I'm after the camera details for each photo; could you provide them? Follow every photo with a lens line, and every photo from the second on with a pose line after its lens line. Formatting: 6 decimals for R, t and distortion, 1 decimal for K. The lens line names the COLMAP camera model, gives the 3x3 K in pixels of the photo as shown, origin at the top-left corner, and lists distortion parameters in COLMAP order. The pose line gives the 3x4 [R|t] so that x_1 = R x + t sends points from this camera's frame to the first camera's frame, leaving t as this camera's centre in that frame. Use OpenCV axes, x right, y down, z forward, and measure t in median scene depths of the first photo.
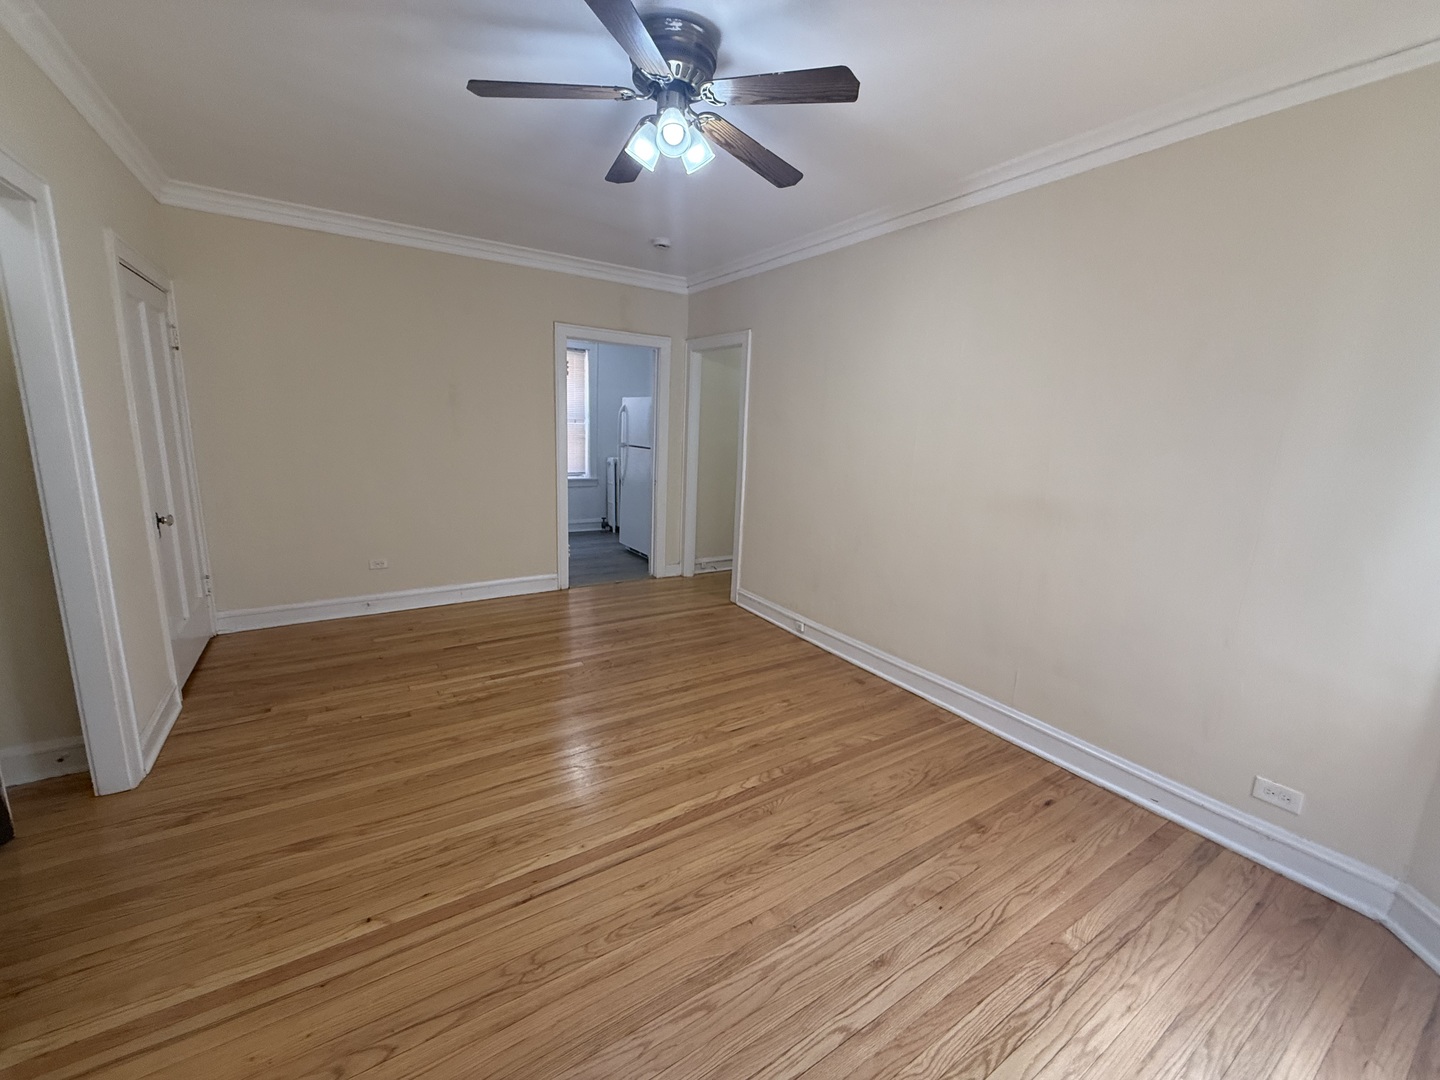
lens RADIAL K [[576.7, 0, 714.3], [0, 576.7, 539.6], [0, 0, 1]] dist [0.002467, 0.000223]
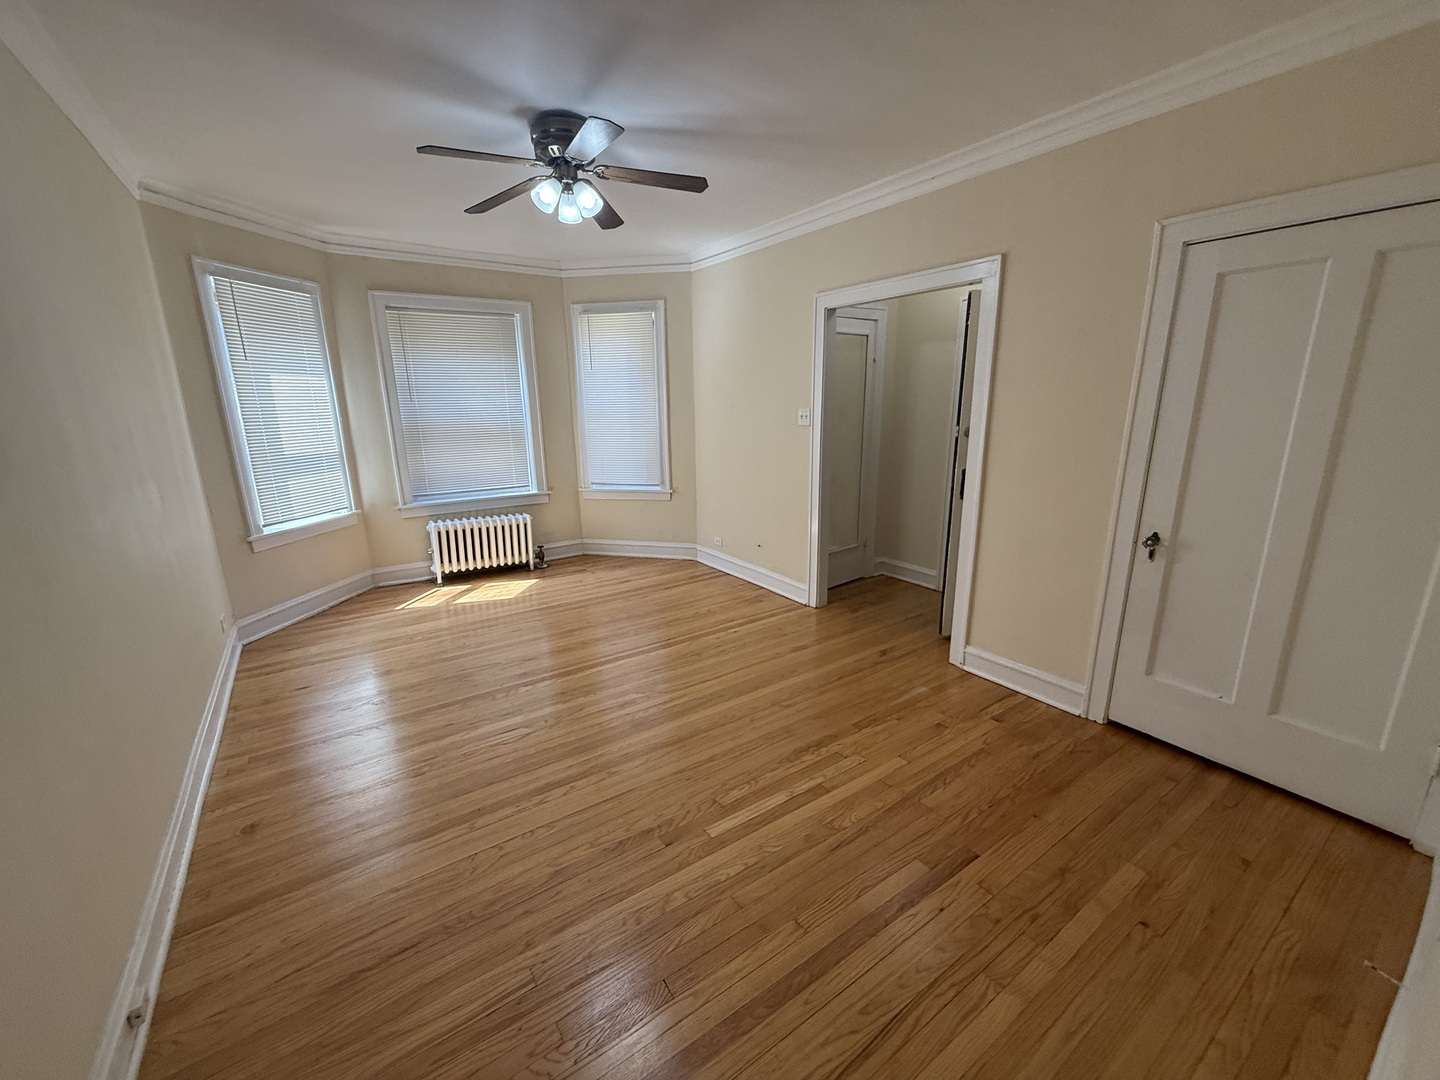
lens RADIAL K [[576.7, 0, 715.0], [0, 576.7, 538.3], [0, 0, 1]] dist [0.002467, 0.000223]
pose [[-0.998928, -0.021071, -0.041216, -0.238672], [-0.036707, 0.903046, 0.427972, -0.359338], [0.028202, 0.429027, -0.902852, 1.637330]]
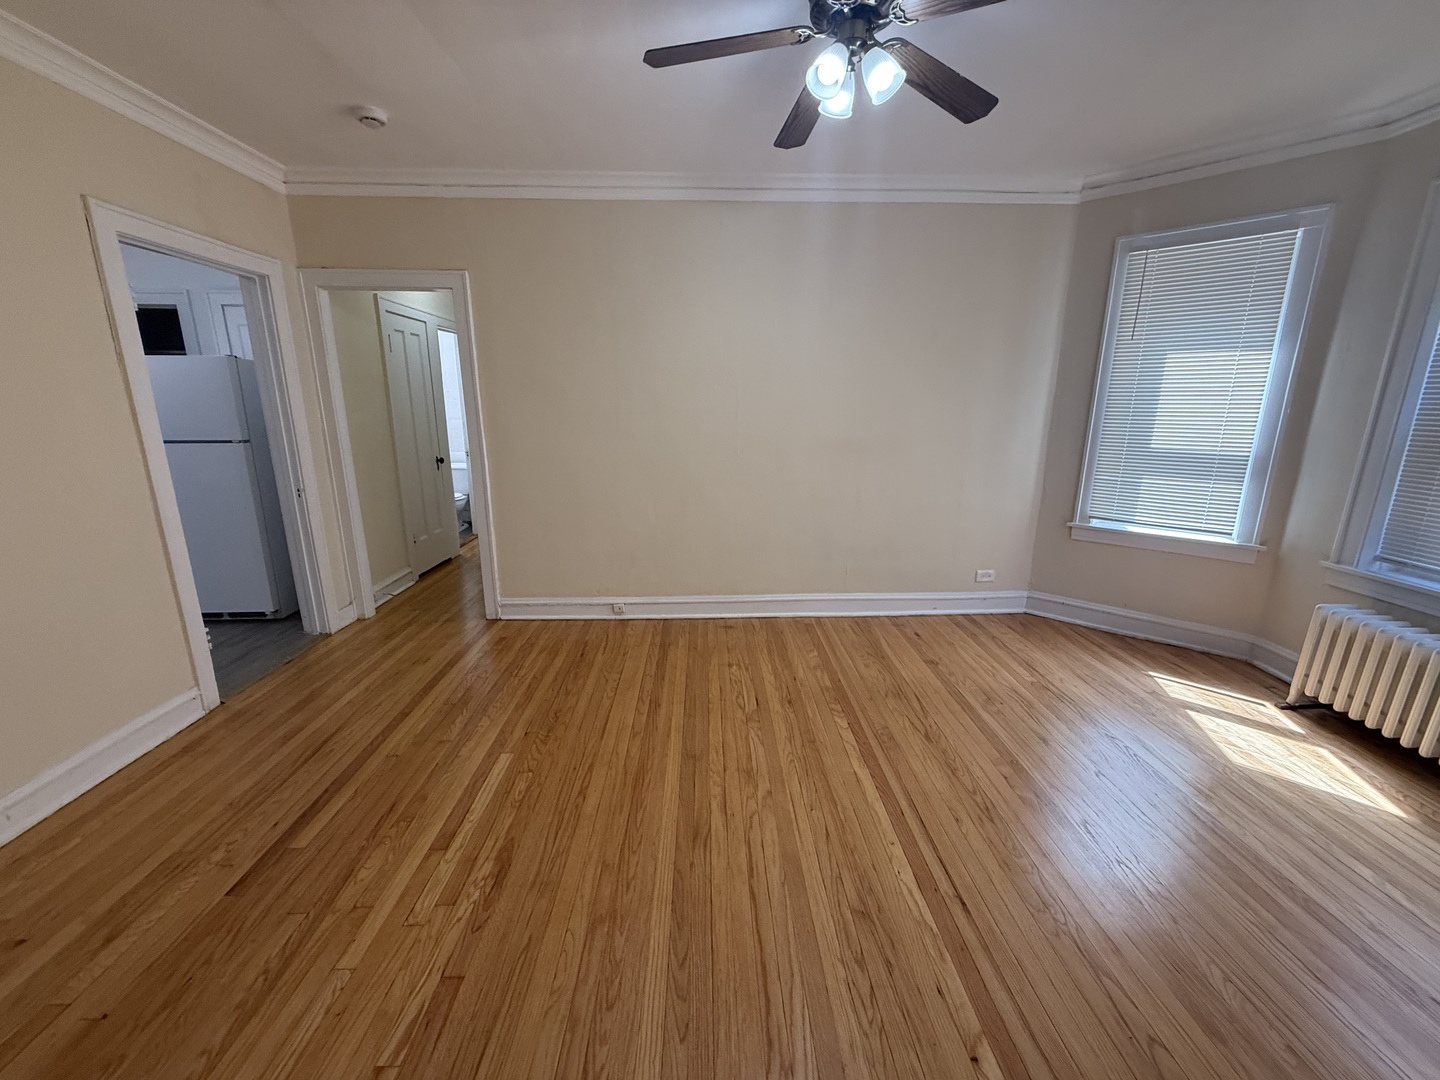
lens RADIAL K [[576.7, 0, 717.8], [0, 576.7, 539.3], [0, 0, 1]] dist [0.002467, 0.000223]
pose [[0.514258, -0.242765, 0.822559, -0.703685], [0.193674, 0.967199, 0.164370, -0.112448], [-0.835482, 0.074779, 0.544407, 0.465682]]
